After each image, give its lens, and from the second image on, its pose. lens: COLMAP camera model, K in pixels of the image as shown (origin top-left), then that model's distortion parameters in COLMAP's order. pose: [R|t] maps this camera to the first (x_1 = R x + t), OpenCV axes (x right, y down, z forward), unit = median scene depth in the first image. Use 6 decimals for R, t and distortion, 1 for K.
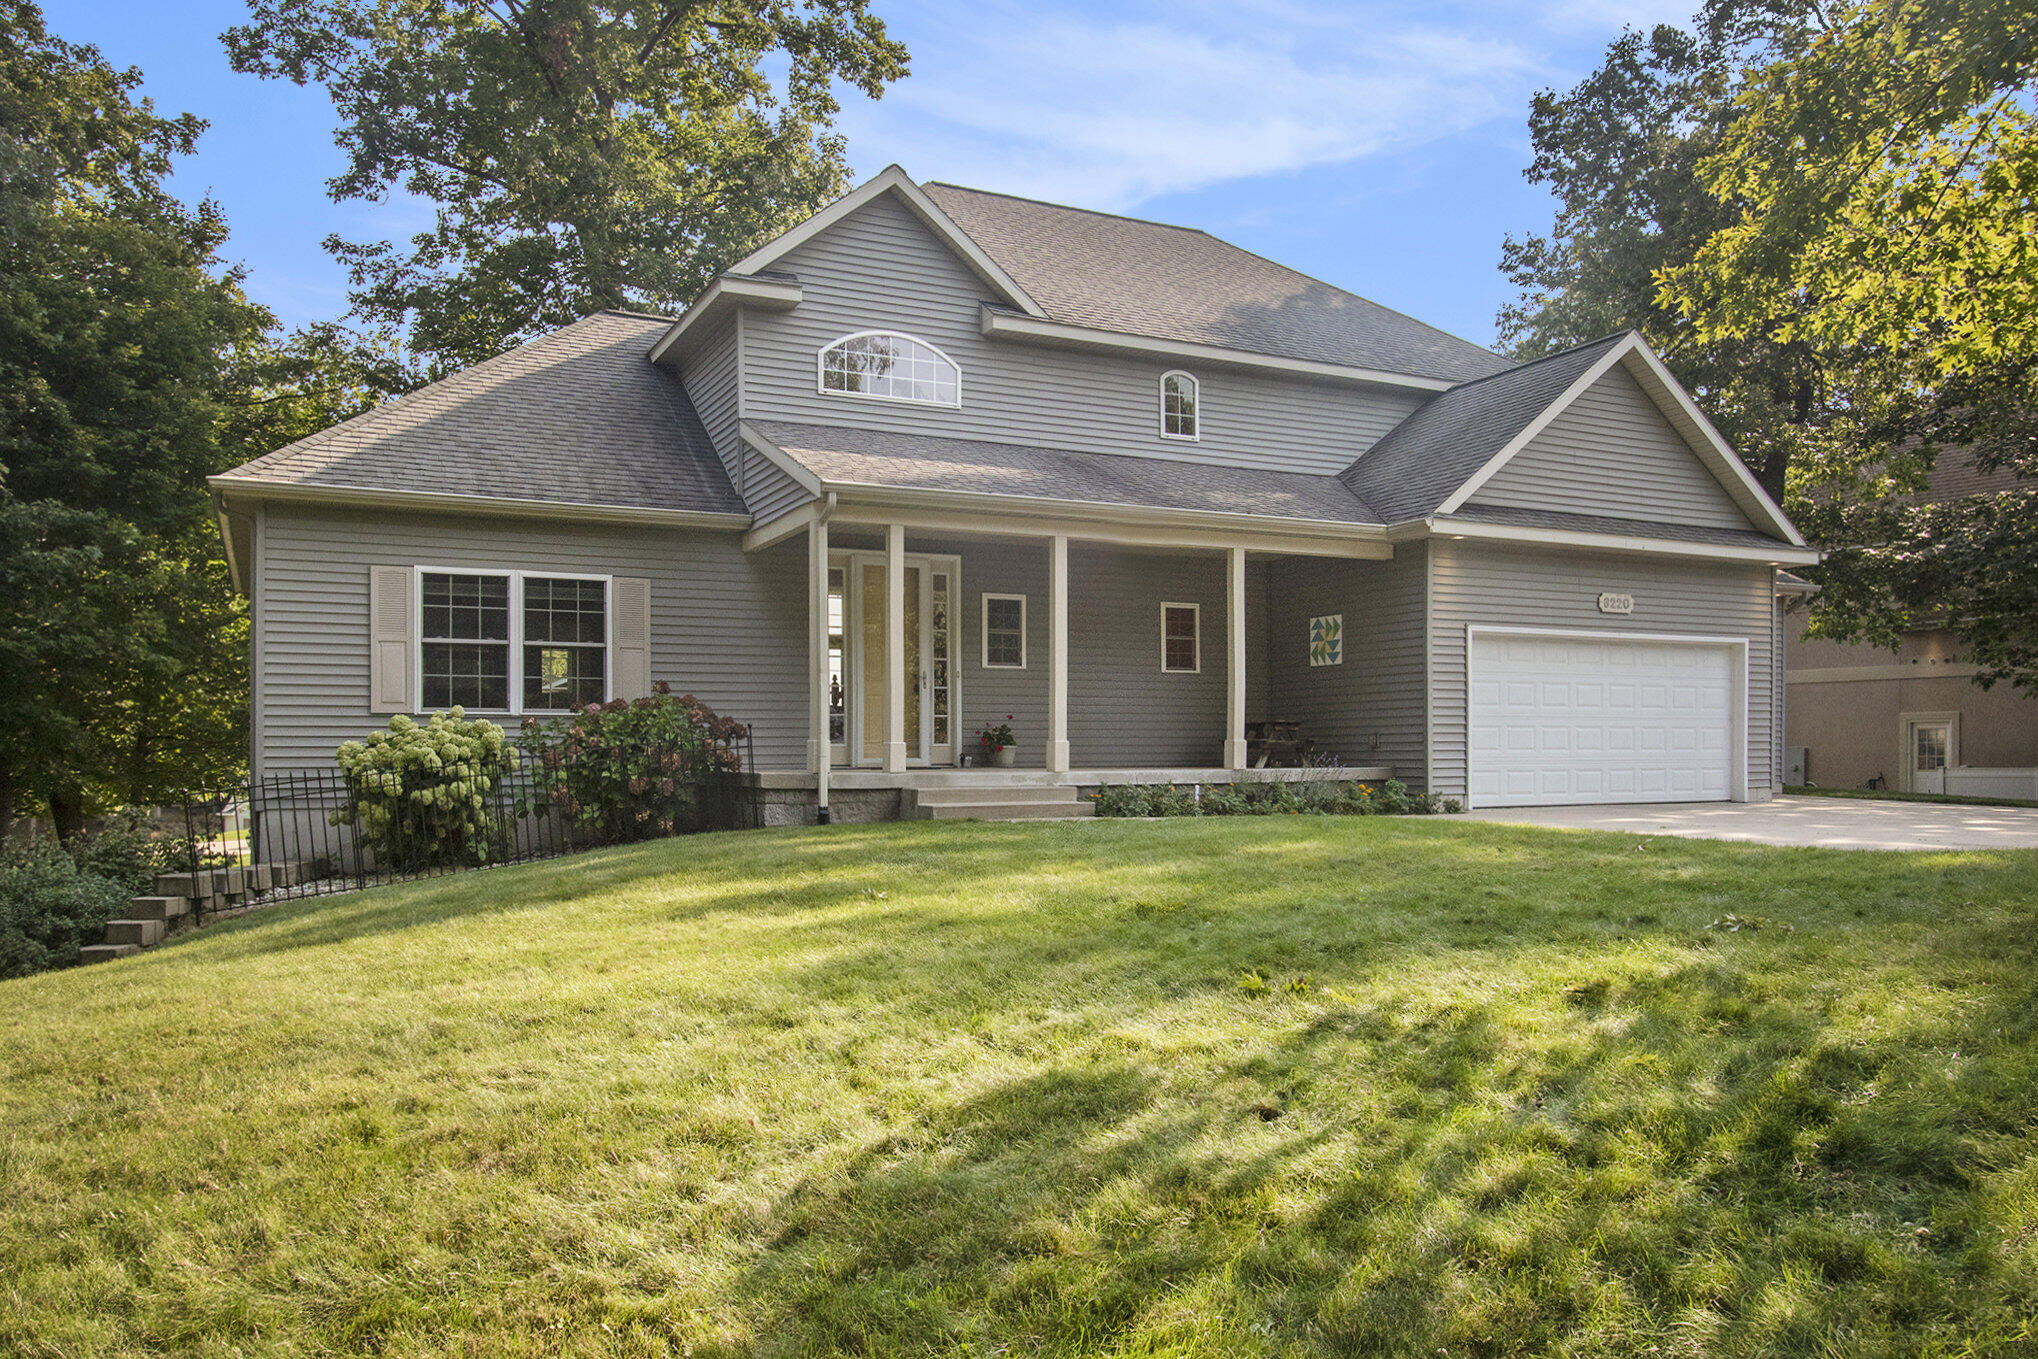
lens RADIAL K [[1462.1, 0, 1057.5], [0, 1462.1, 734.5], [0, 0, 1]] dist [0.007883, -0.013671]
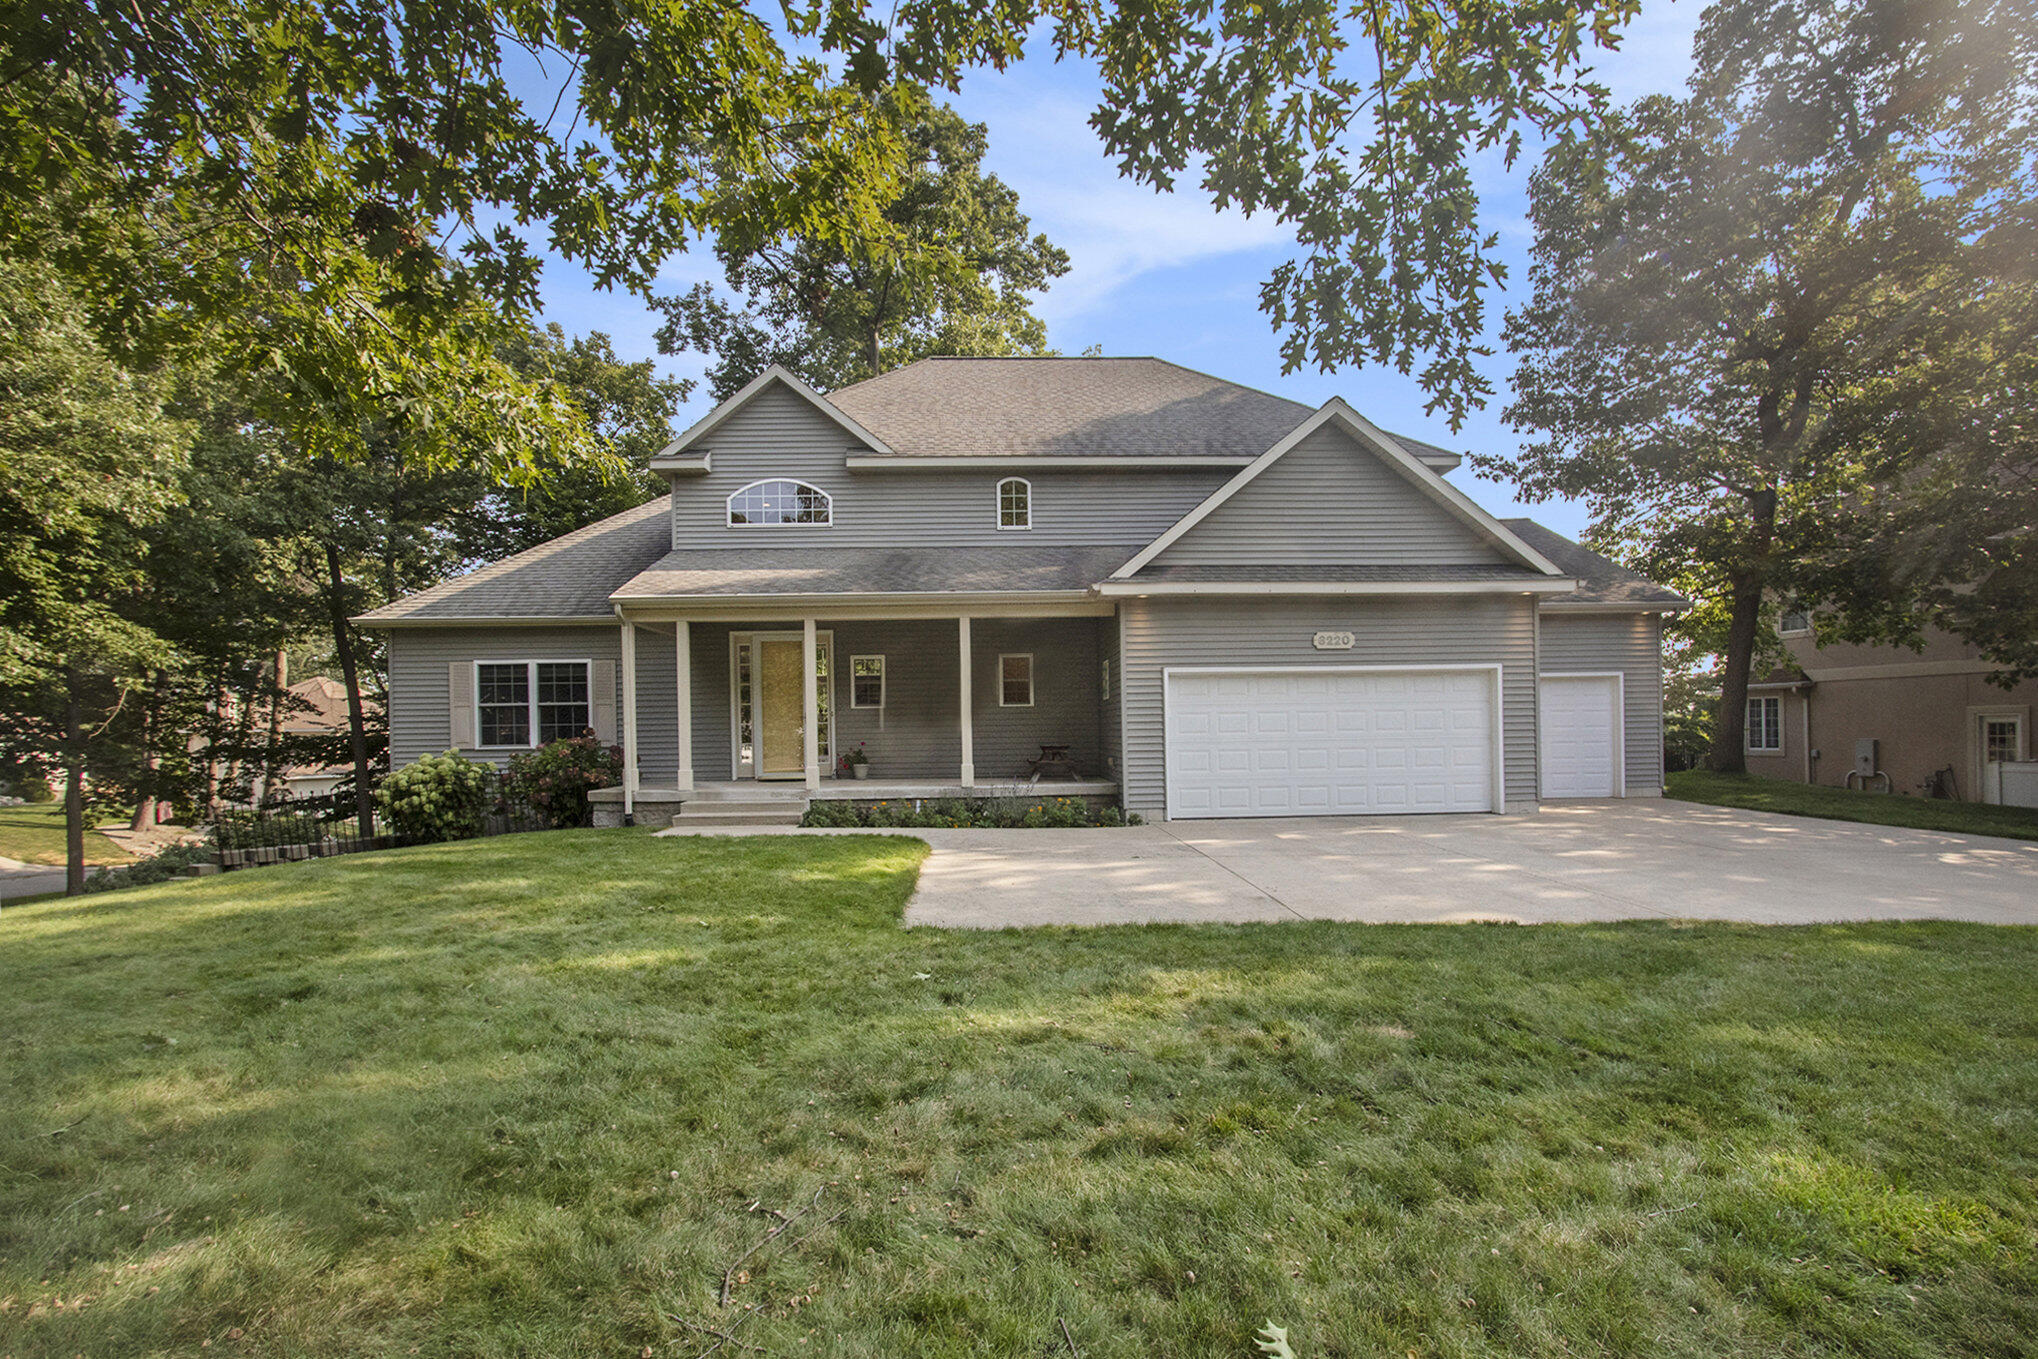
lens RADIAL K [[956.0, 0, 1018.8], [0, 956.0, 781.8], [0, 0, 1]] dist [-0.022286, 0.001549]
pose [[0.910454, 0.014884, -0.413342, 0.510570], [0.014197, 0.997639, 0.067197, -0.035469], [0.413366, -0.067048, 0.908093, 0.224635]]
